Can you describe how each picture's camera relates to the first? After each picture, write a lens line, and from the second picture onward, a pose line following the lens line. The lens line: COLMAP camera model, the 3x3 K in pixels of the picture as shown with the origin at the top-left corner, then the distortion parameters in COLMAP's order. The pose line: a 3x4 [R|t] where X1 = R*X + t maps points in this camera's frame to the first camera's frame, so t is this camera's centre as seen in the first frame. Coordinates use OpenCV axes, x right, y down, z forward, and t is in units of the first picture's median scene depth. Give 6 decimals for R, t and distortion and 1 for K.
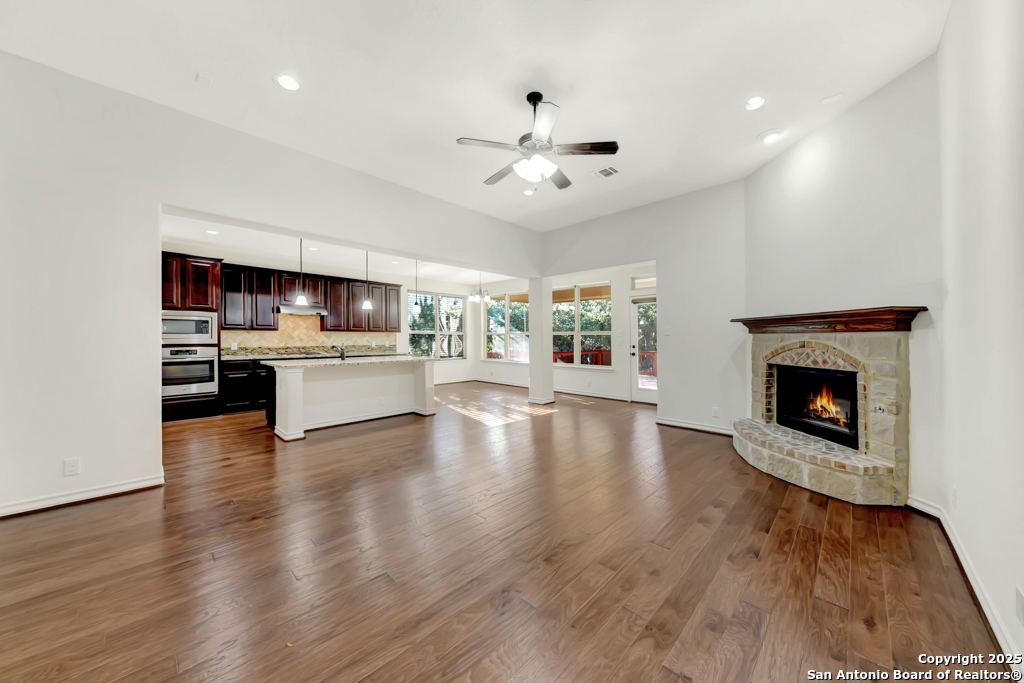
lens RADIAL K [[349.9, 0, 512.0], [0, 349.9, 341.5], [0, 0, 1]] dist [-0.000857, -0.000071]
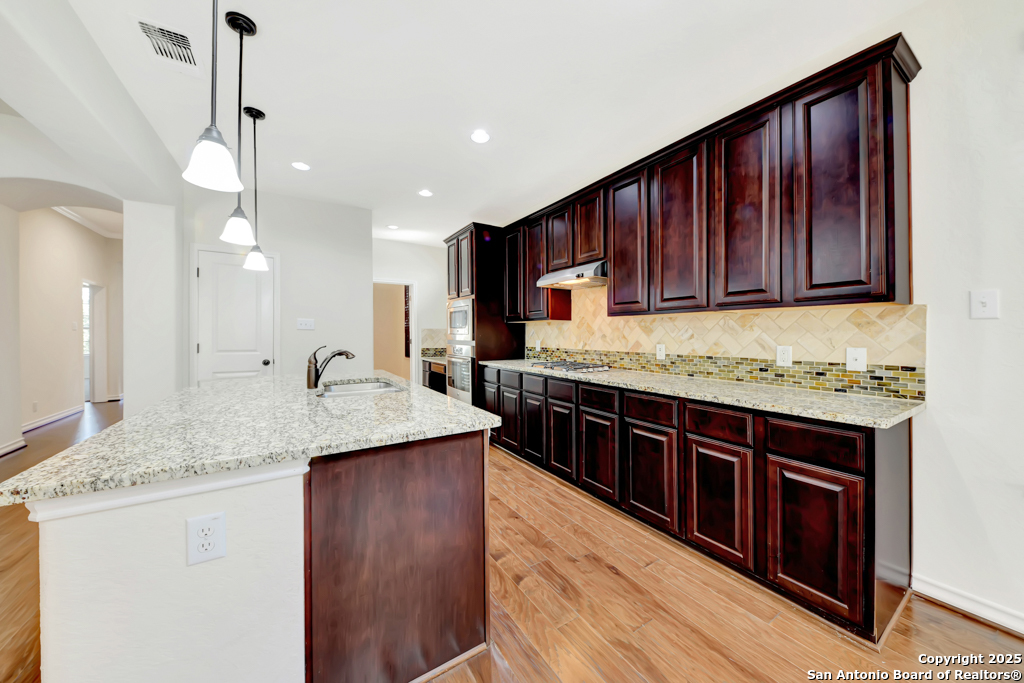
lens RADIAL K [[358.7, 0, 516.9], [0, 358.7, 336.6], [0, 0, 1]] dist [0.000167, -0.000016]
pose [[-0.226196, 0.008050, -0.974049, -0.097394], [-0.007054, 0.999926, 0.009902, -0.008262], [0.974056, 0.009111, -0.226122, 0.907691]]
